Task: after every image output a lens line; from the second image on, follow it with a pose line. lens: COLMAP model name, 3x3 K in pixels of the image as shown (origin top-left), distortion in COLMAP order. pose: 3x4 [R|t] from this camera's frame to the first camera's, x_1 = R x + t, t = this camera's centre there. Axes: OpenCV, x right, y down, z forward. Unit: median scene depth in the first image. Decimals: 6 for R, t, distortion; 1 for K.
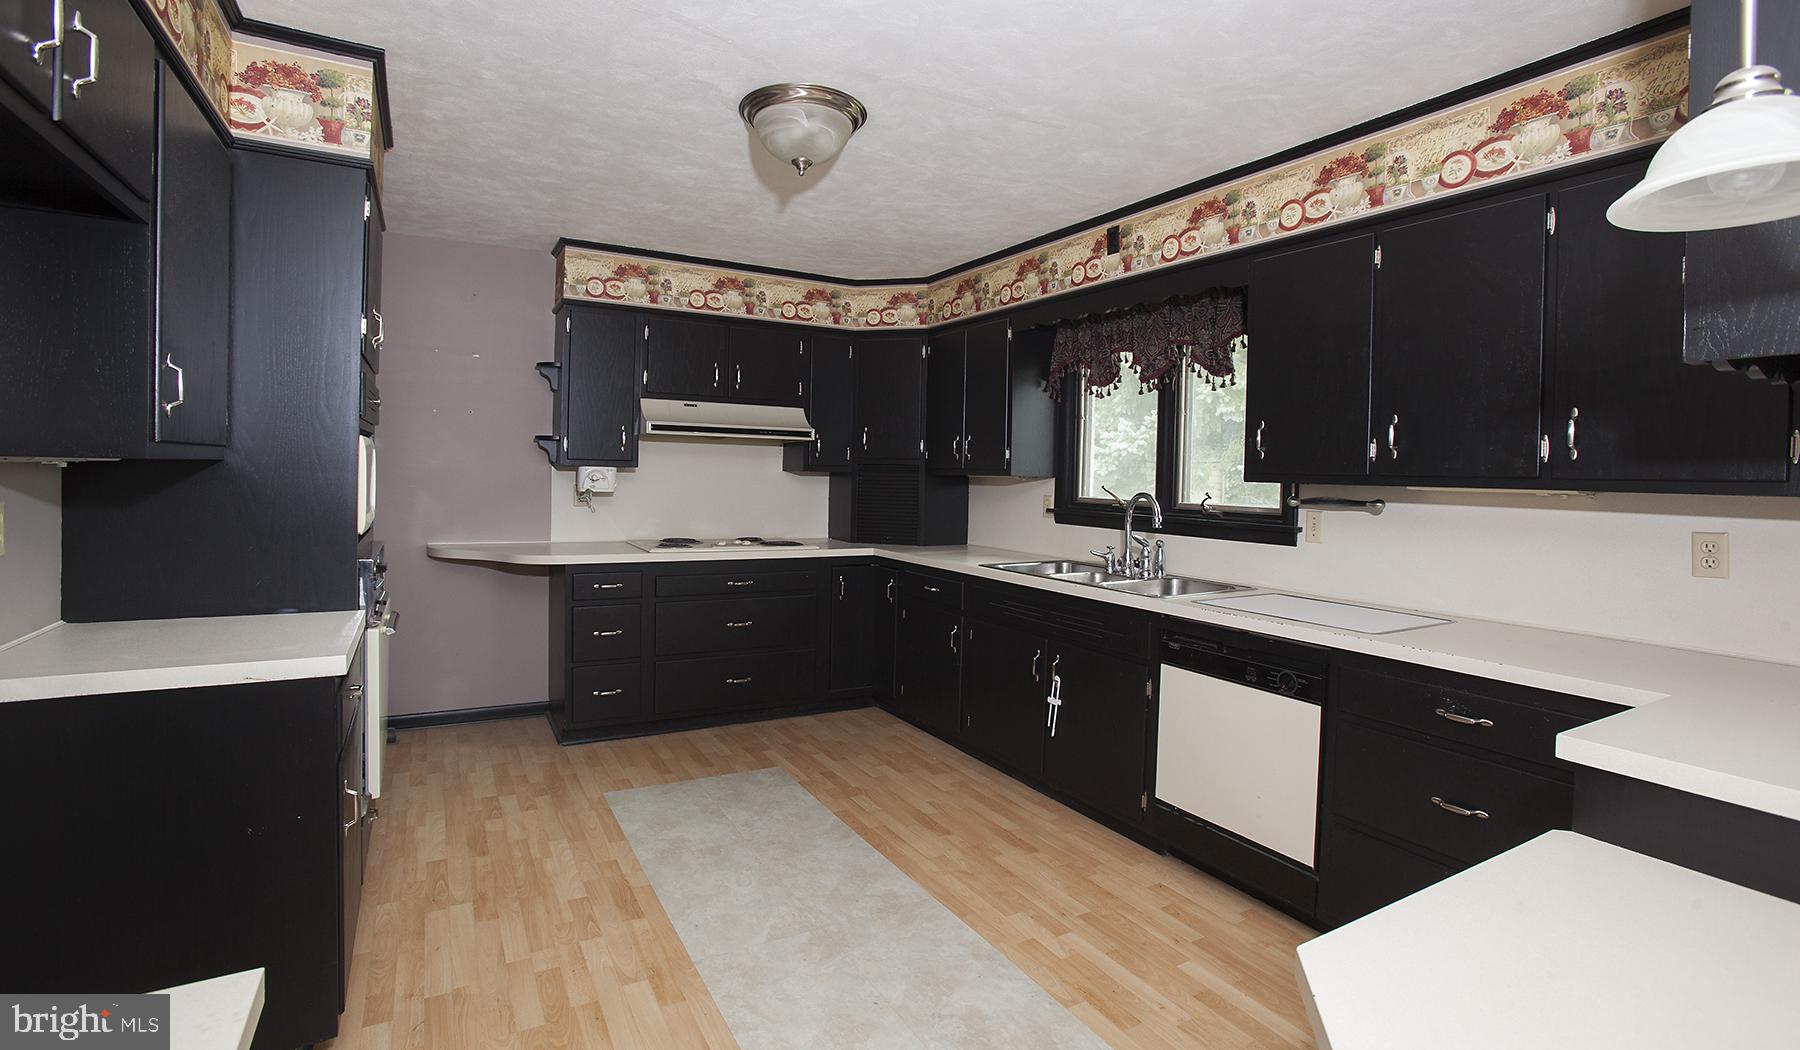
lens RADIAL K [[845.2, 0, 905.5], [0, 845.2, 505.4], [0, 0, 1]] dist [-0.080835, 0.037178]
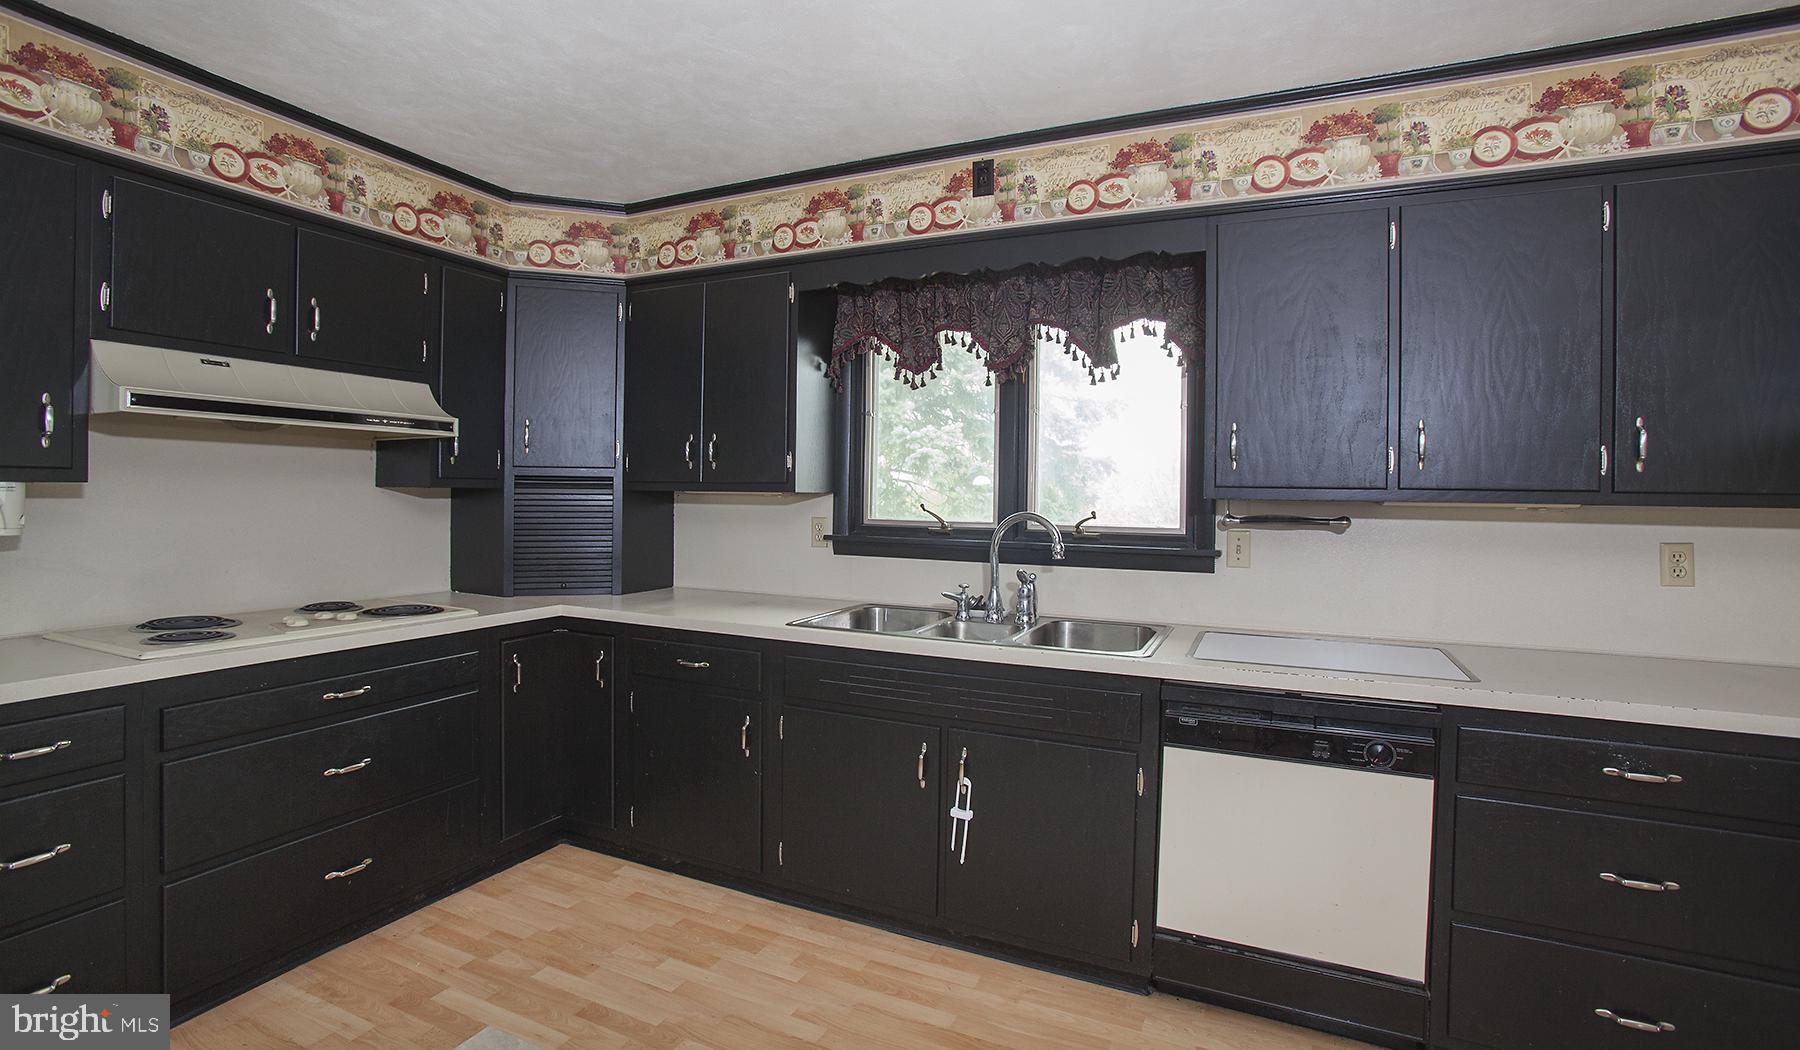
lens RADIAL K [[845.2, 0, 905.5], [0, 845.2, 505.4], [0, 0, 1]] dist [-0.080835, 0.037178]
pose [[0.820088, -0.019197, 0.571915, -0.216736], [0.026059, 0.999653, -0.003813, -0.019444], [-0.571644, 0.018031, 0.820304, 0.379947]]
